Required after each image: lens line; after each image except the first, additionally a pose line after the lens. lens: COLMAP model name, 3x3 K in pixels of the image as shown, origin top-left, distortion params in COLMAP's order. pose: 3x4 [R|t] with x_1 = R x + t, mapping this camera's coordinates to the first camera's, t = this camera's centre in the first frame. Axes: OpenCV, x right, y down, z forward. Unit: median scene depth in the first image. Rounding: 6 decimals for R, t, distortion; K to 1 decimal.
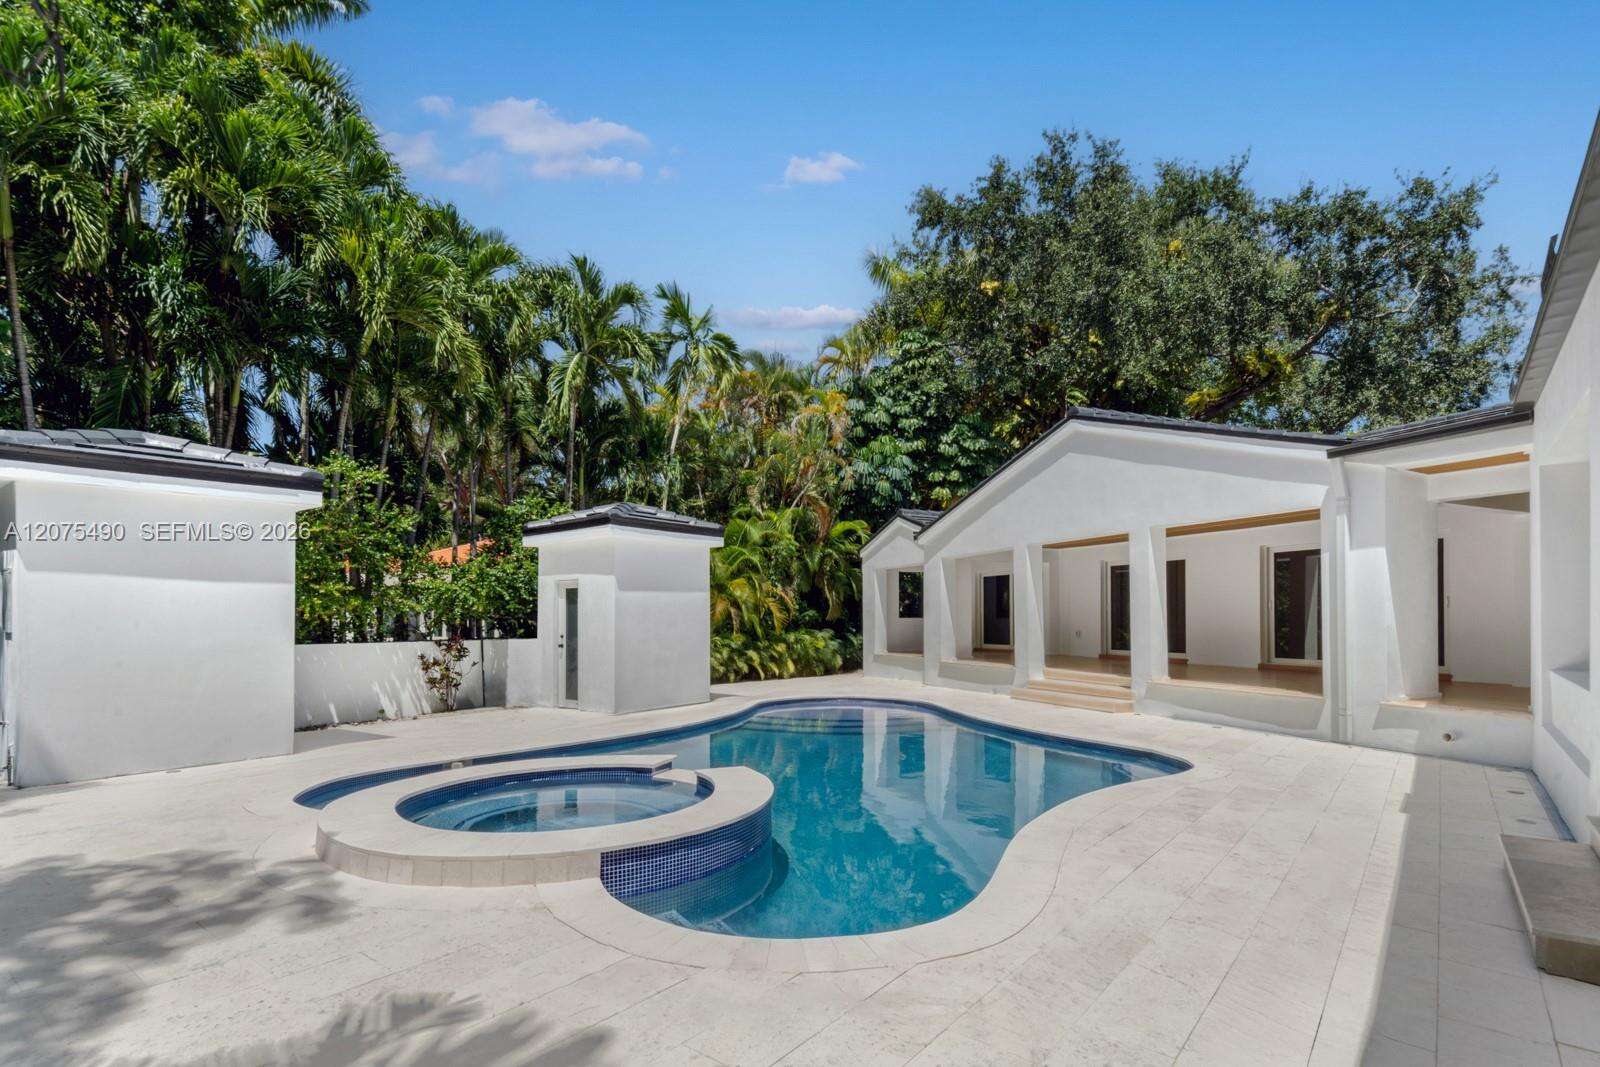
lens RADIAL K [[758.7, 0, 802.1], [0, 758.7, 607.4], [0, 0, 1]] dist [0.014206, -0.000355]
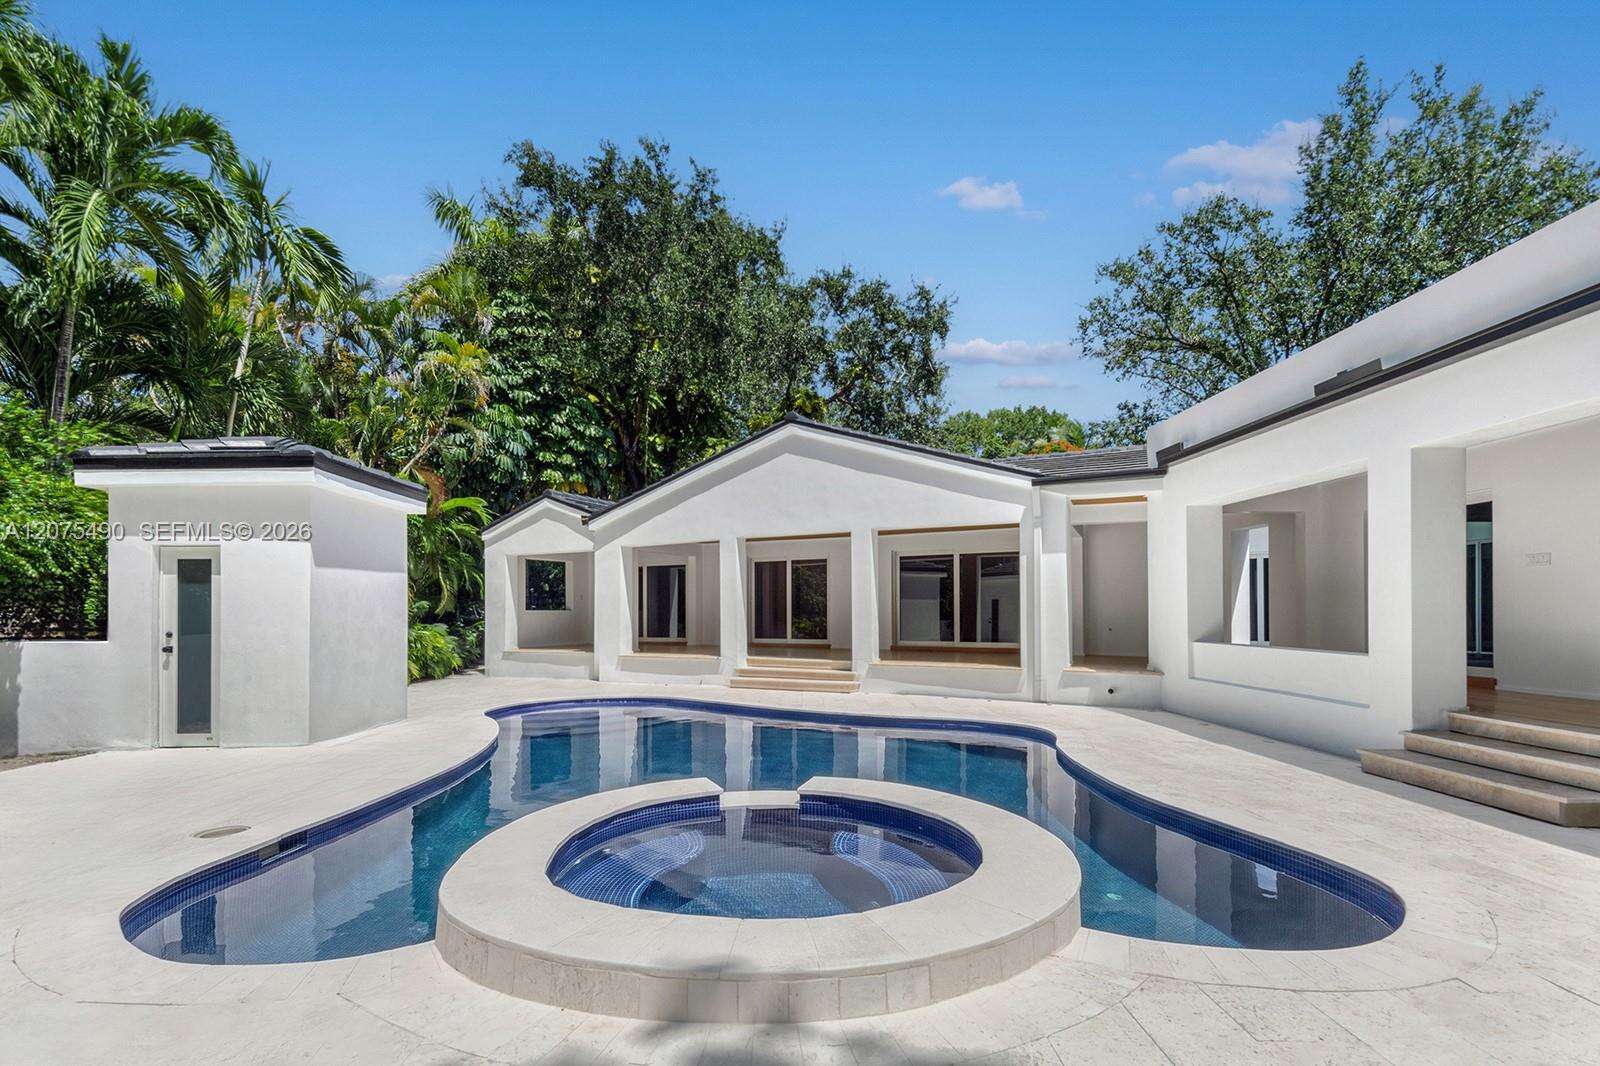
lens RADIAL K [[756.5, 0, 788.7], [0, 756.5, 581.2], [0, 0, 1]] dist [0.040381, -0.001273]
pose [[0.774806, 0.025809, 0.631672, -0.213477], [-0.007503, 0.999471, -0.031633, 0.006724], [-0.632155, 0.019771, 0.774590, 0.115679]]
